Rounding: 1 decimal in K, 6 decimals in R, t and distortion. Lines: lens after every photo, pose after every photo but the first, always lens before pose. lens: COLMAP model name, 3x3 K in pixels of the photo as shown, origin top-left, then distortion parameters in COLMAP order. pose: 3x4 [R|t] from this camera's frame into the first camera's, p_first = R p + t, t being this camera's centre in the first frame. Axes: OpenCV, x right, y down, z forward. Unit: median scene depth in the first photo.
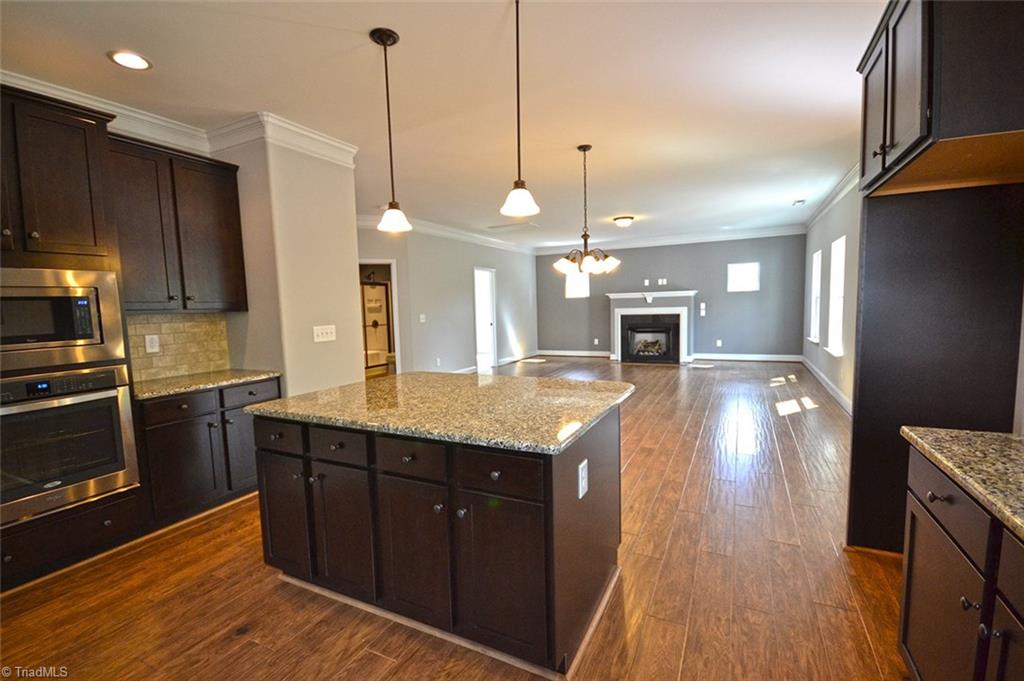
lens RADIAL K [[456.4, 0, 507.5], [0, 456.4, 346.9], [0, 0, 1]] dist [0.003323, -0.008915]
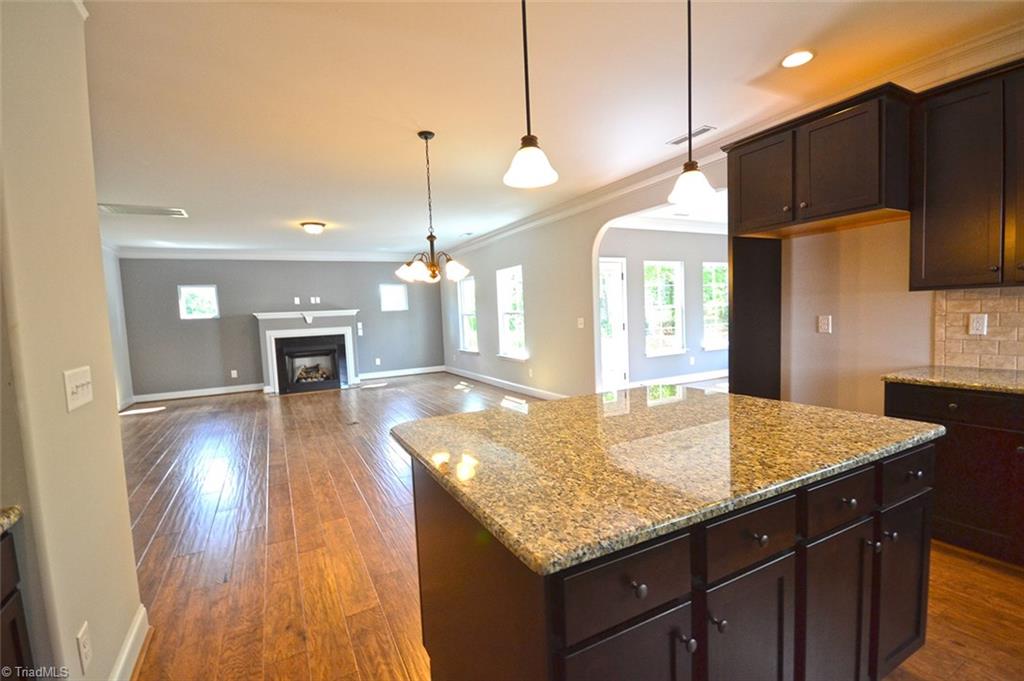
lens RADIAL K [[456.4, 0, 507.5], [0, 456.4, 346.9], [0, 0, 1]] dist [0.003323, -0.008915]
pose [[0.580732, -0.057621, 0.812053, -0.197424], [0.101083, 0.994877, -0.001695, -0.009911], [-0.807795, 0.083069, 0.583581, 0.175268]]
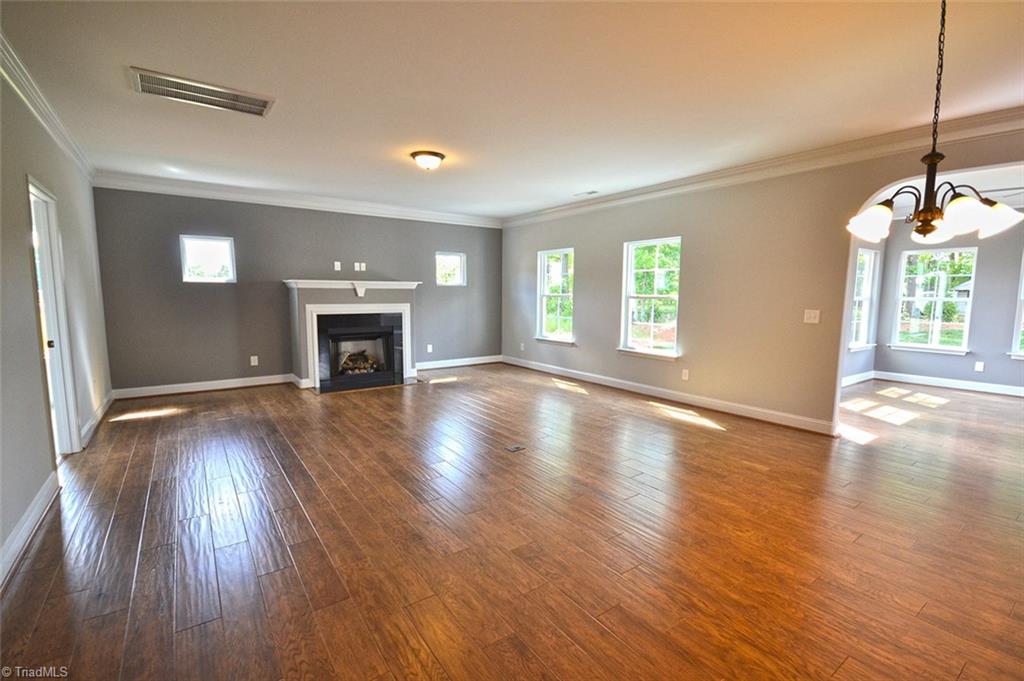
lens RADIAL K [[456.4, 0, 507.5], [0, 456.4, 346.9], [0, 0, 1]] dist [0.003323, -0.008915]
pose [[0.465784, -0.072317, 0.881939, -0.193523], [0.061719, 0.996883, 0.049146, -0.043506], [-0.882744, 0.031541, 0.468795, 0.509632]]
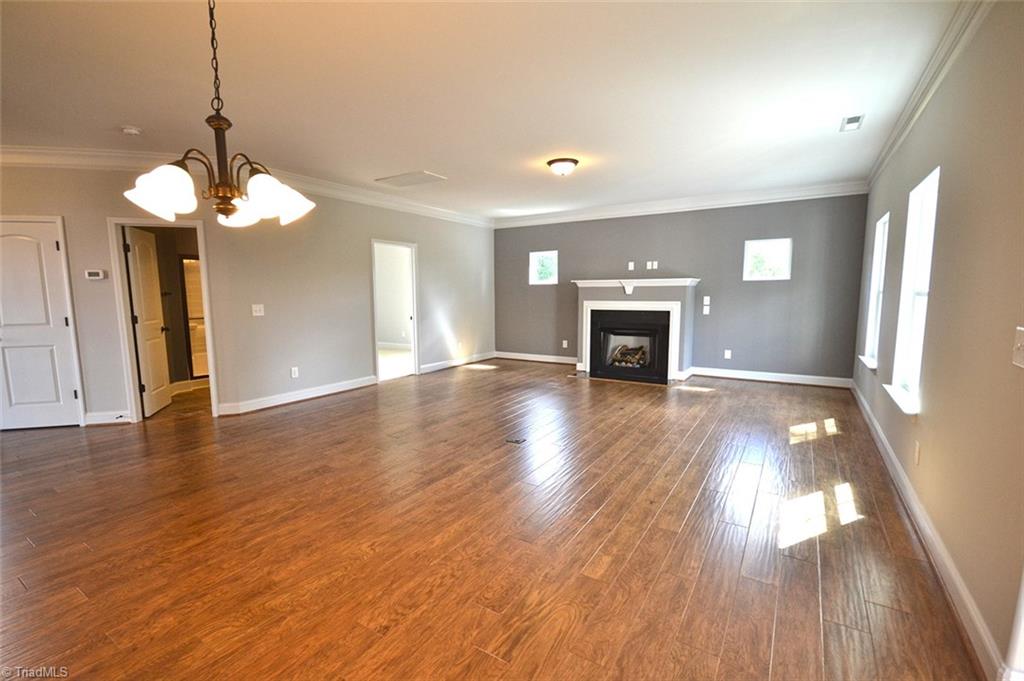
lens RADIAL K [[456.4, 0, 507.5], [0, 456.4, 346.9], [0, 0, 1]] dist [0.003323, -0.008915]
pose [[0.994924, 0.034056, -0.094697, 0.197868], [-0.031111, 0.998991, 0.032400, -0.032367], [0.095704, -0.029289, 0.994979, 0.277617]]
